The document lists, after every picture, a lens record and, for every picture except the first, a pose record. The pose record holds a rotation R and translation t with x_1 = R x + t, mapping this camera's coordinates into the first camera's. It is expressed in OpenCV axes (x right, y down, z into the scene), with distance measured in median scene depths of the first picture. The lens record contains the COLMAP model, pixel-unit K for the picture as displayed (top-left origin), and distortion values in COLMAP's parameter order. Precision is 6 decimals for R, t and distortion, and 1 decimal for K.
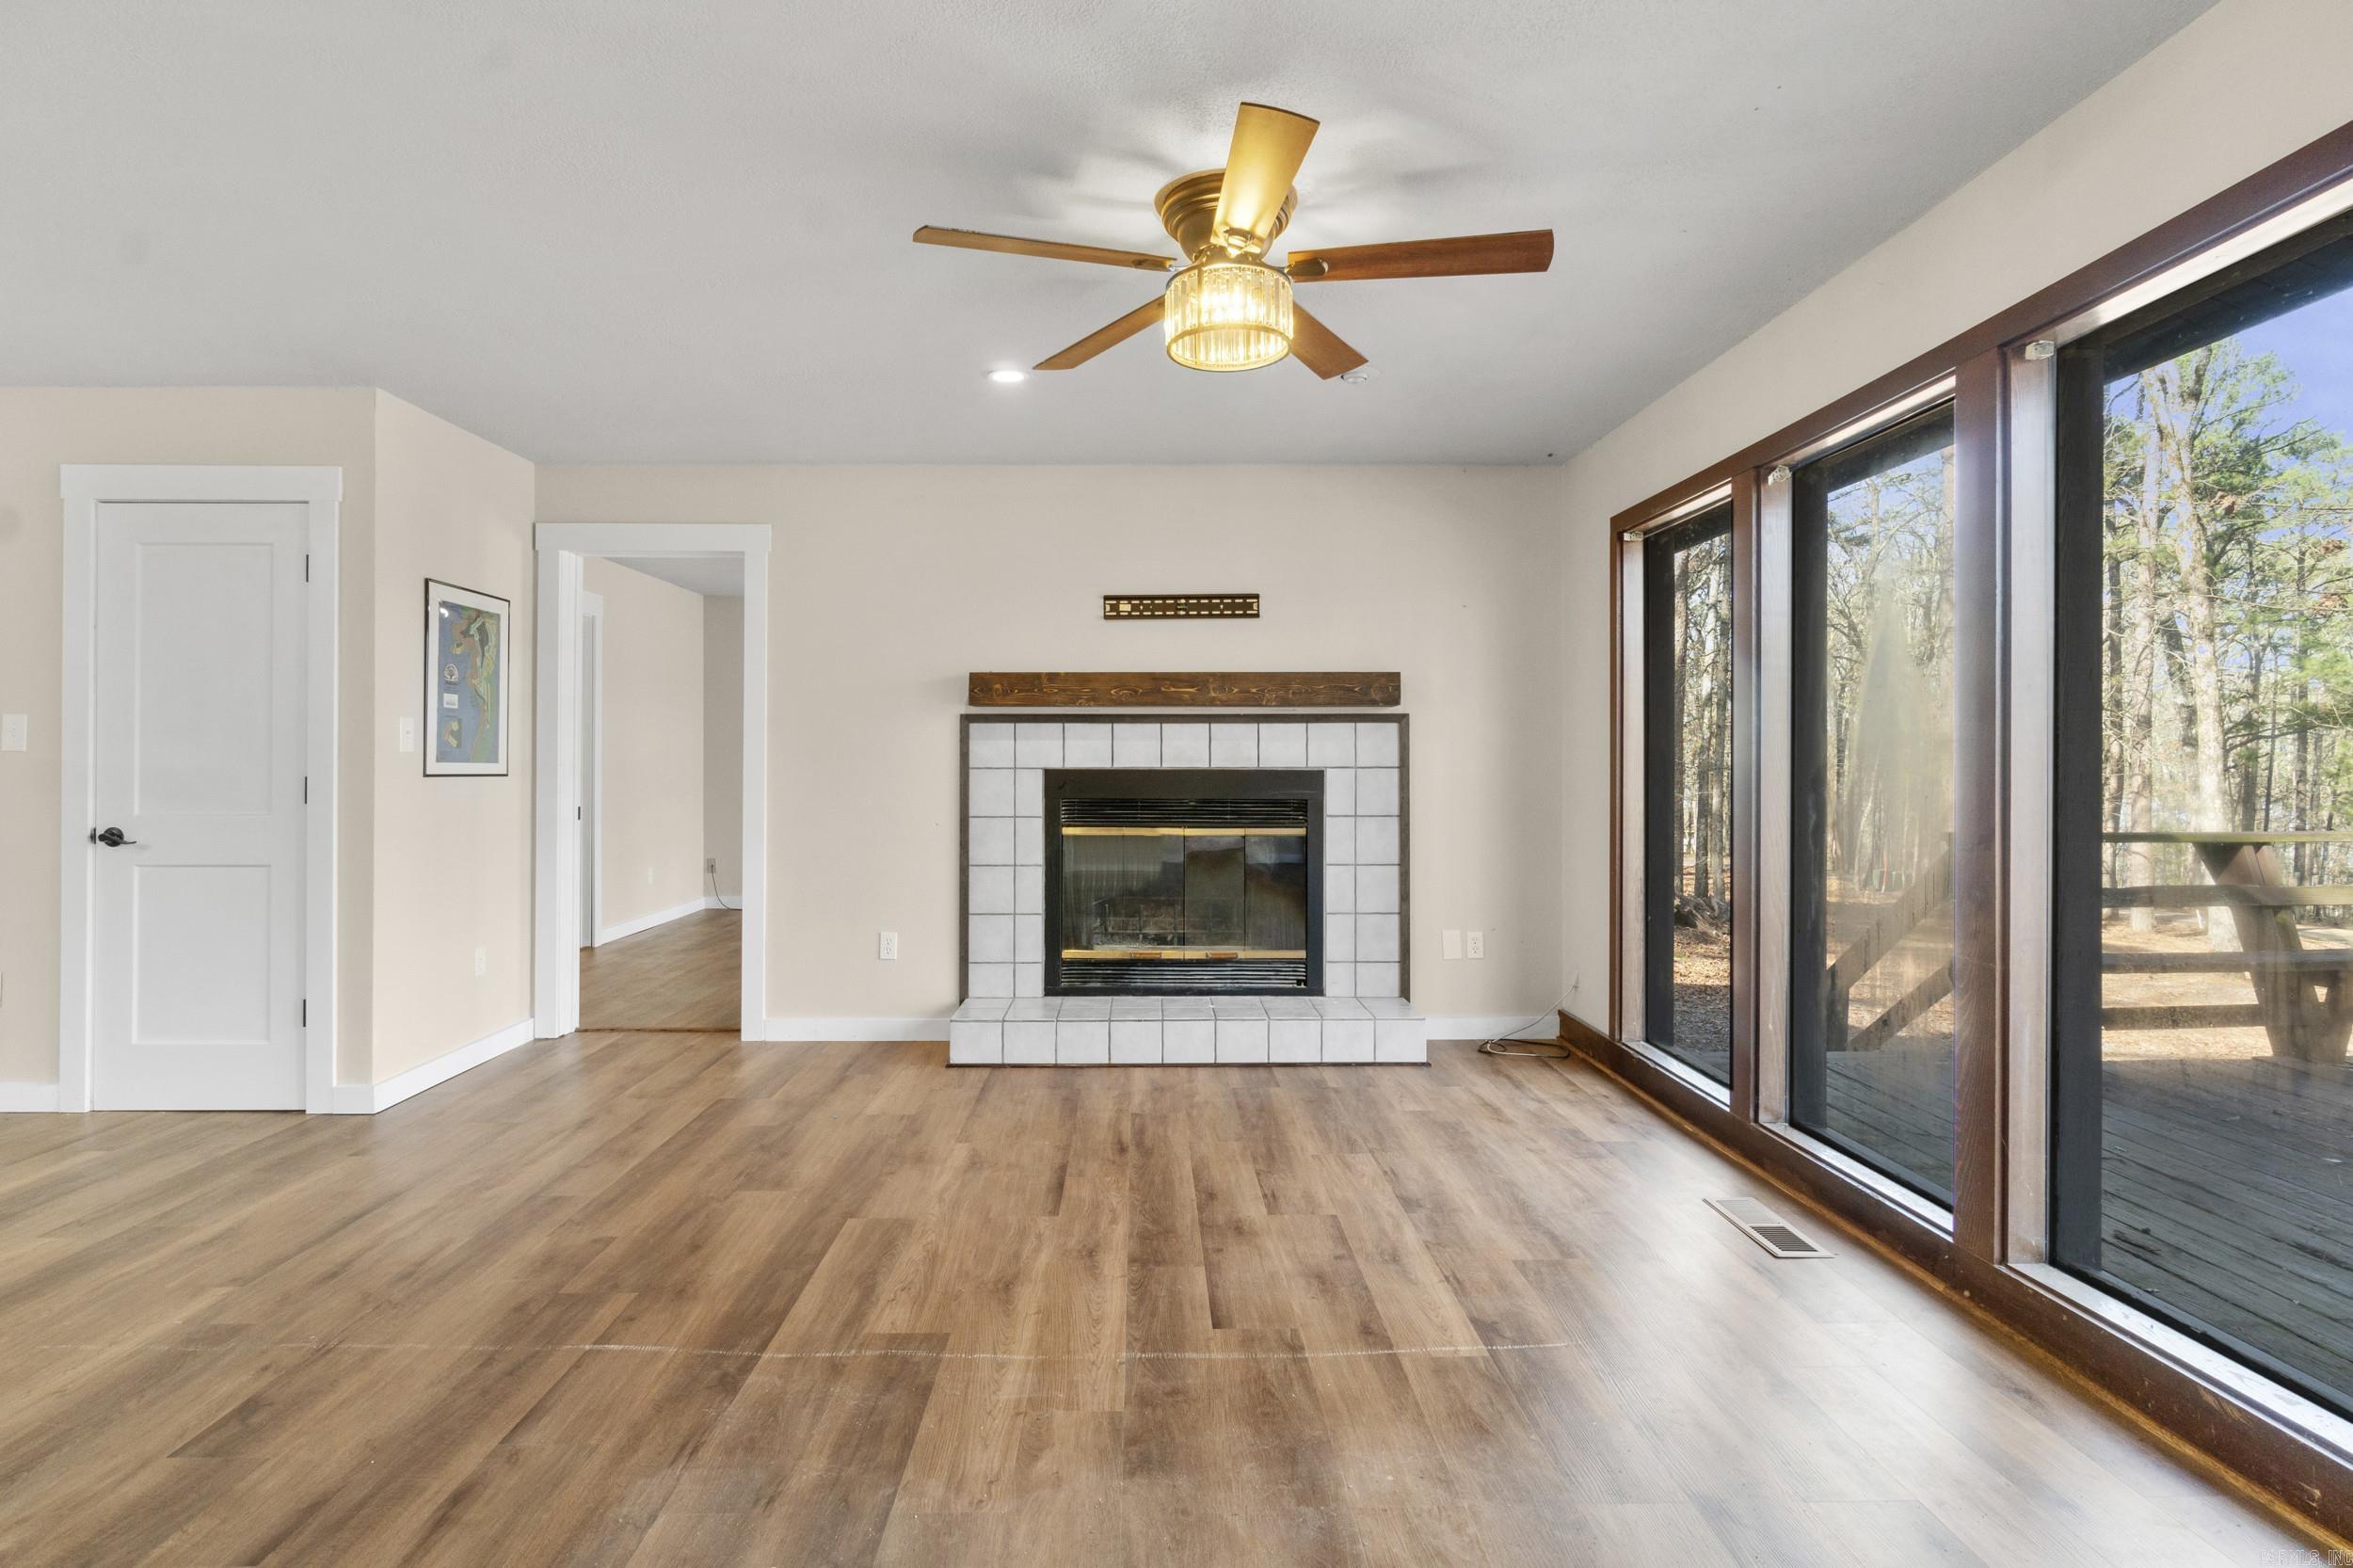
lens RADIAL K [[1165.6, 0, 1179.7], [0, 1165.6, 774.2], [0, 0, 1]] dist [-0.012376, 0.001675]
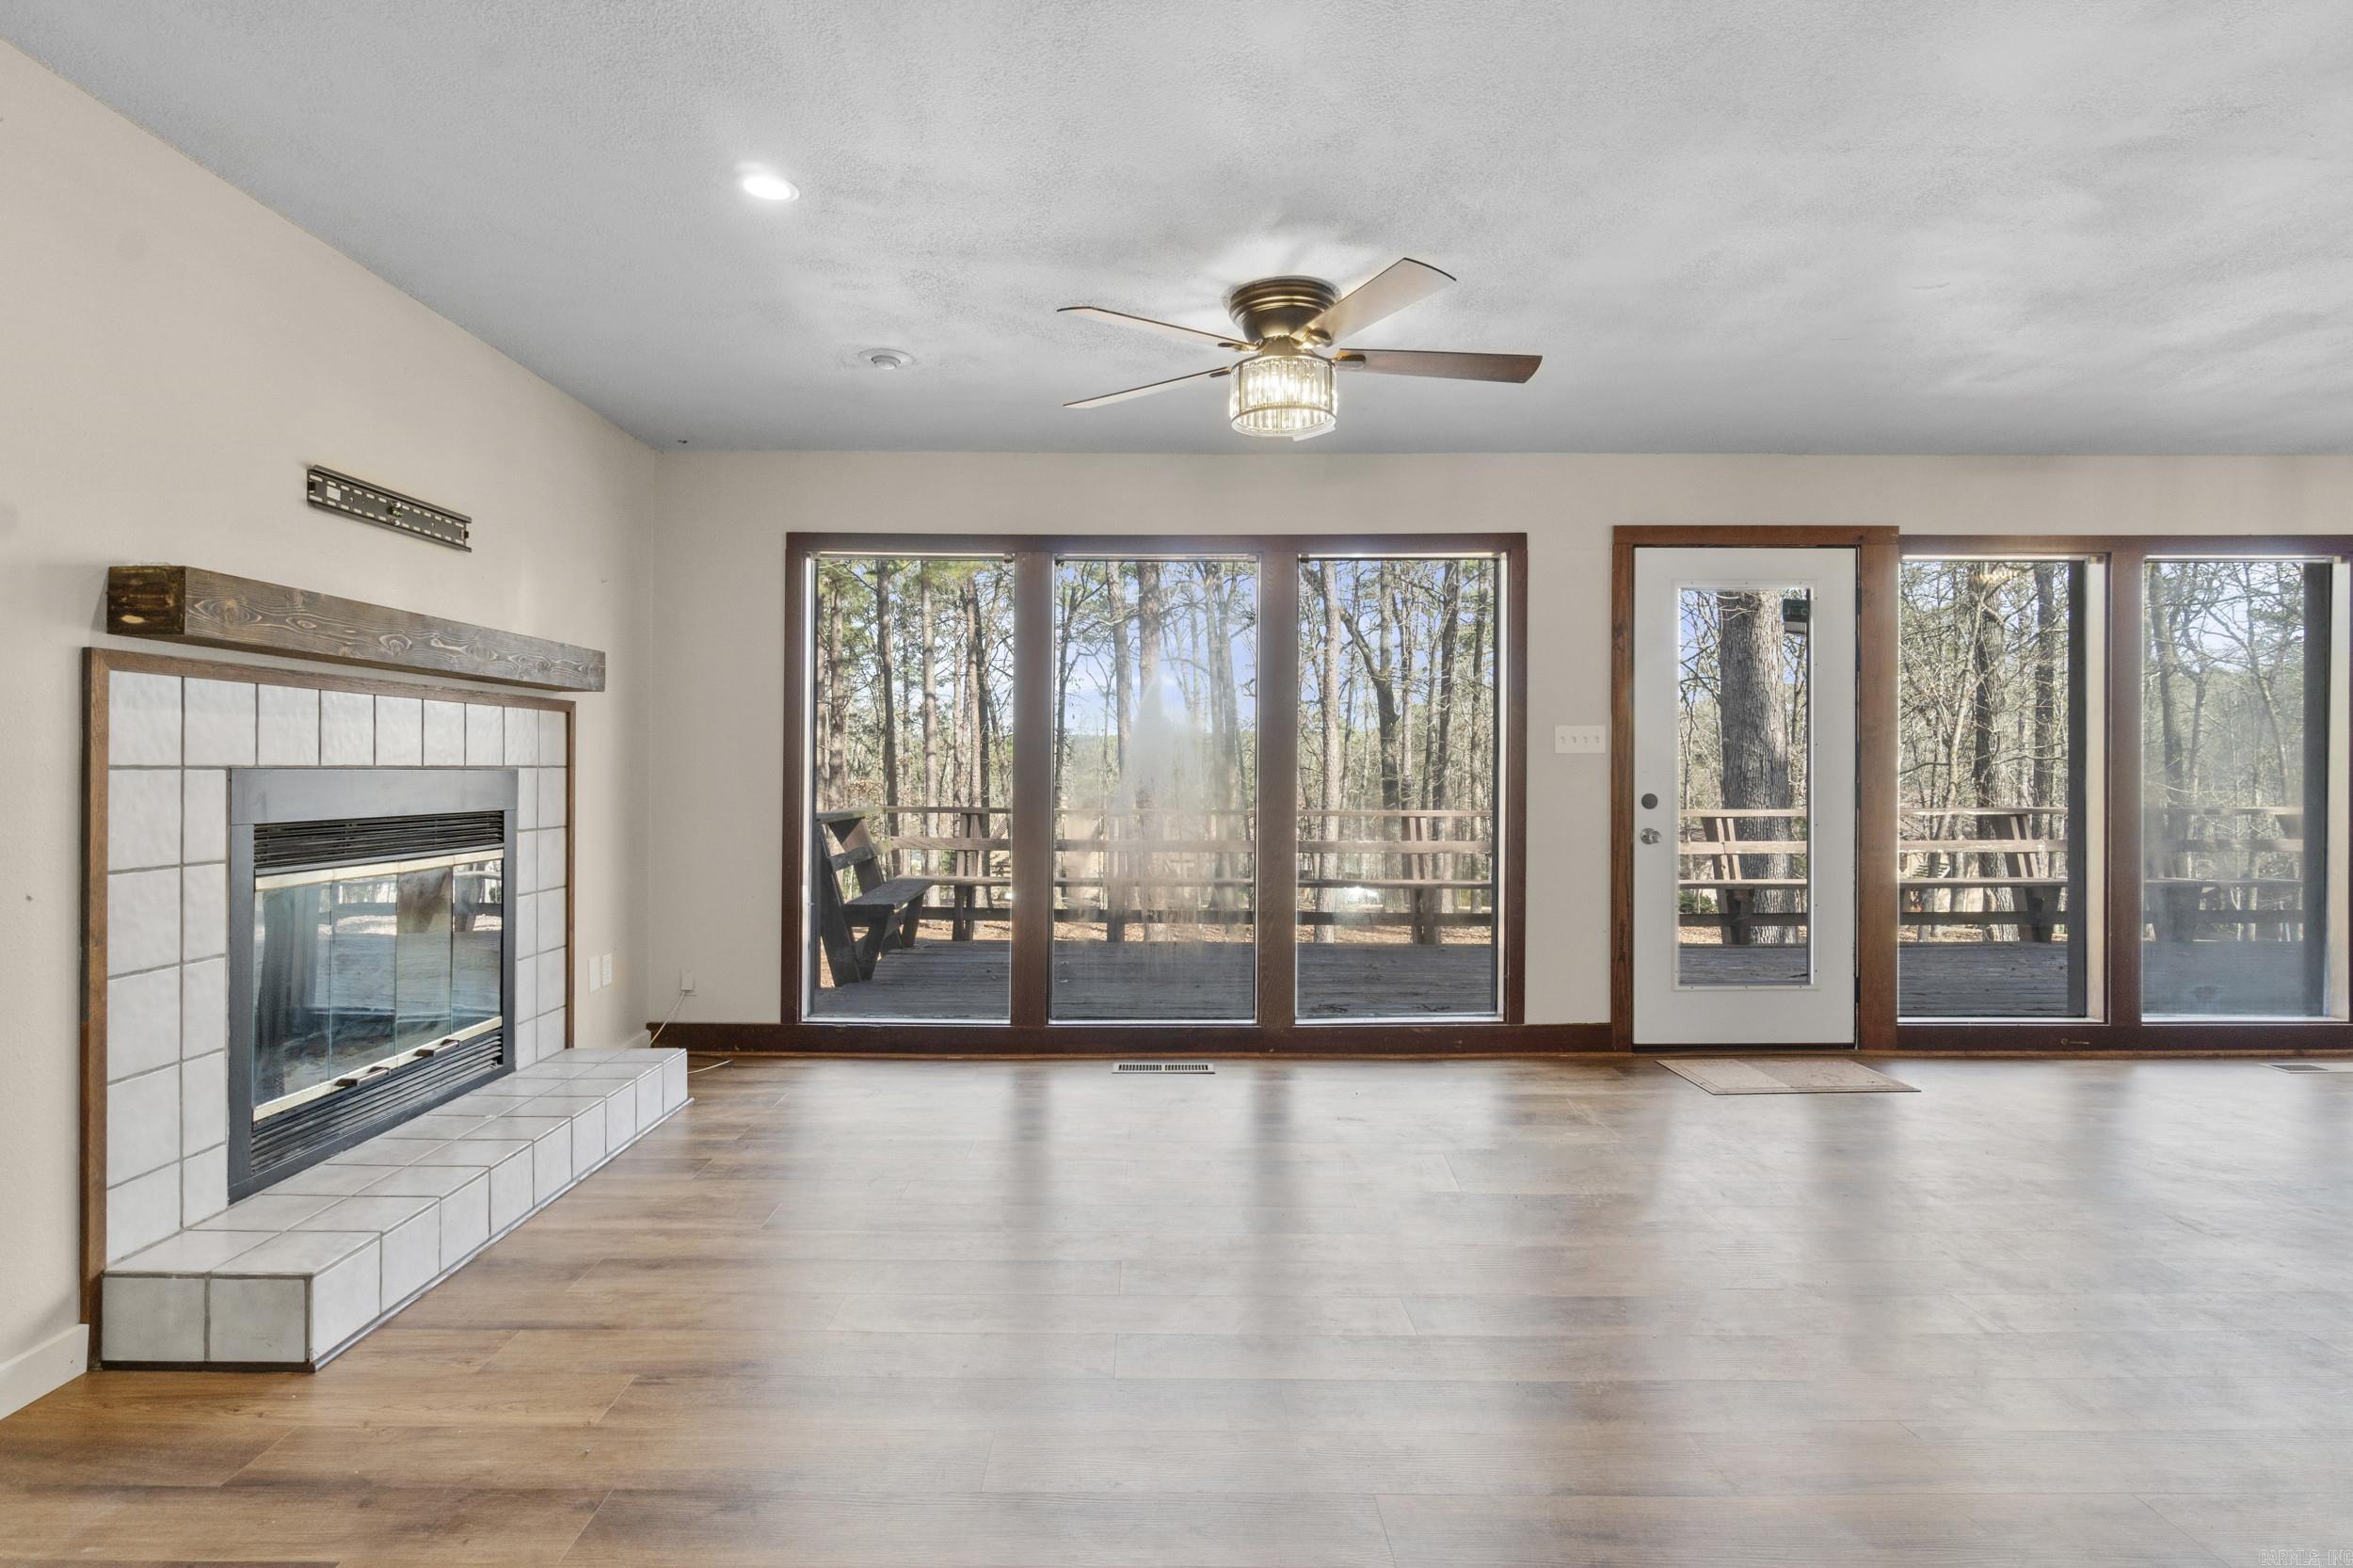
lens RADIAL K [[1165.6, 0, 1169.9], [0, 1165.6, 765.2], [0, 0, 1]] dist [-0.012376, 0.001675]
pose [[0.026724, 0.000930, 0.999642, -0.618725], [0.000032, 1.000000, -0.000932, -0.005796], [-0.999643, 0.000057, 0.026724, 0.564859]]
